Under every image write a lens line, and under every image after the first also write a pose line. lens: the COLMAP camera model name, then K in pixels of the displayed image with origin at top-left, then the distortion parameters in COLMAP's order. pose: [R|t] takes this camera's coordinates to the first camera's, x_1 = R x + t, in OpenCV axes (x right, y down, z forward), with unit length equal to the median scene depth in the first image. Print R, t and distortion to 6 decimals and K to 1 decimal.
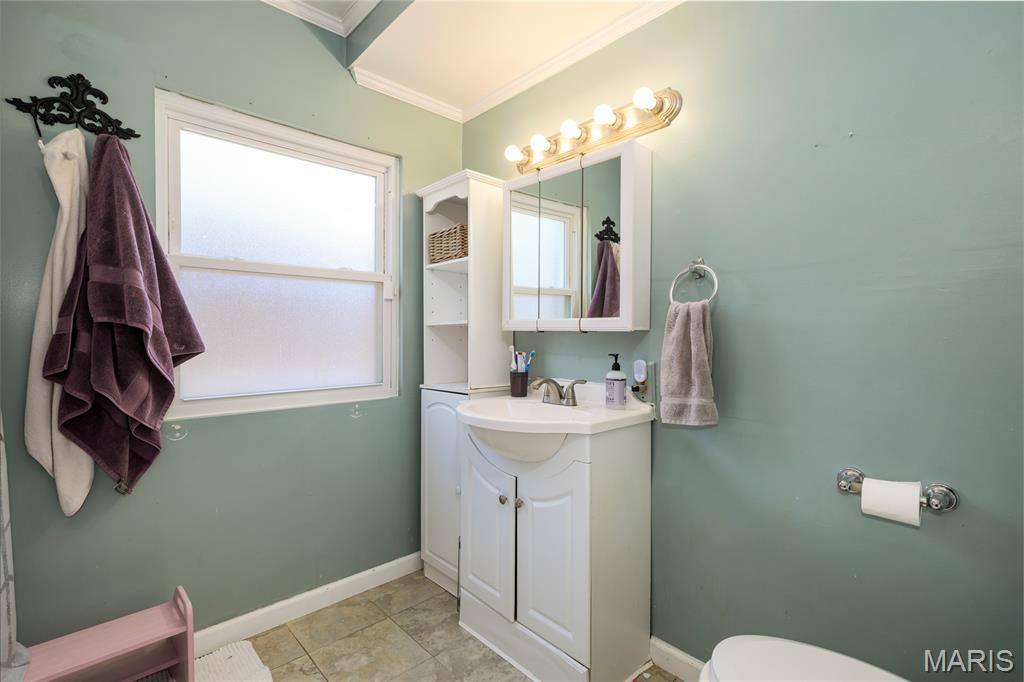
lens RADIAL K [[468.8, 0, 528.4], [0, 468.8, 355.1], [0, 0, 1]] dist [-0.000054, -0.001597]
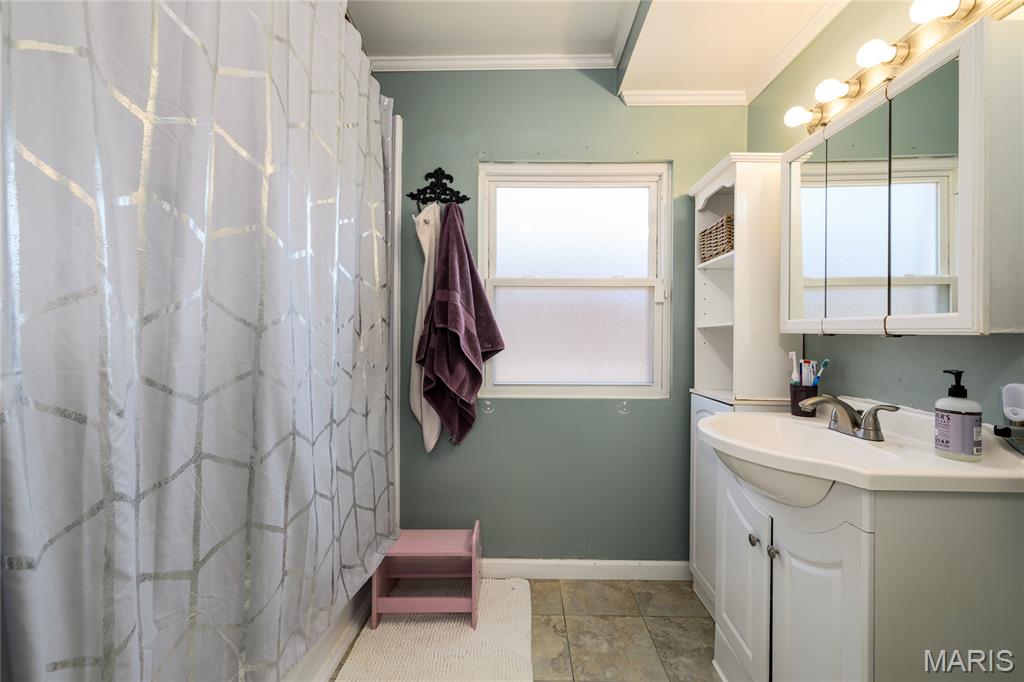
lens RADIAL K [[411.1, 0, 546.3], [0, 411.1, 339.9], [0, 0, 1]] dist [0.000050, -0.000176]
pose [[0.709122, 0.013987, -0.704947, 0.186207], [-0.036285, 0.999202, -0.016674, -0.015157], [0.704152, 0.037403, 0.709064, 0.220199]]
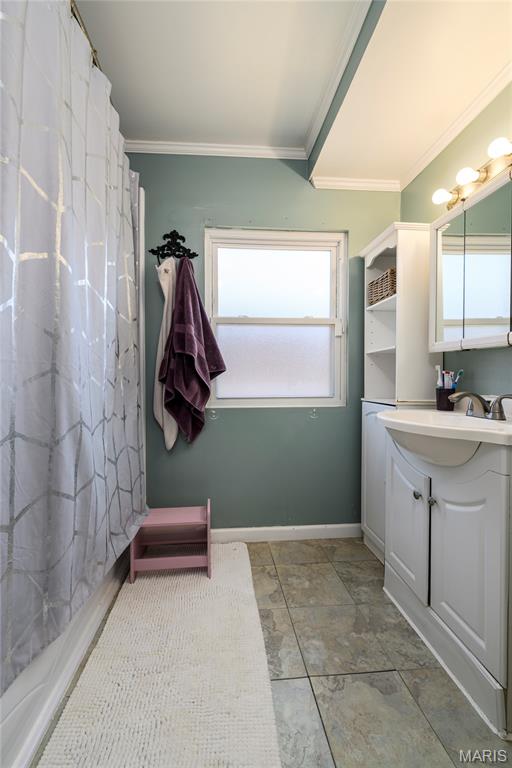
lens RADIAL K [[308.3, 0, 256.1], [0, 308.3, 390.5], [0, 0, 1]] dist [0.000050, -0.000176]
pose [[0.768955, 0.014617, -0.639136, 0.119770], [-0.021731, 0.999758, -0.003280, 0.060600], [0.638934, 0.016411, 0.769087, 0.156416]]
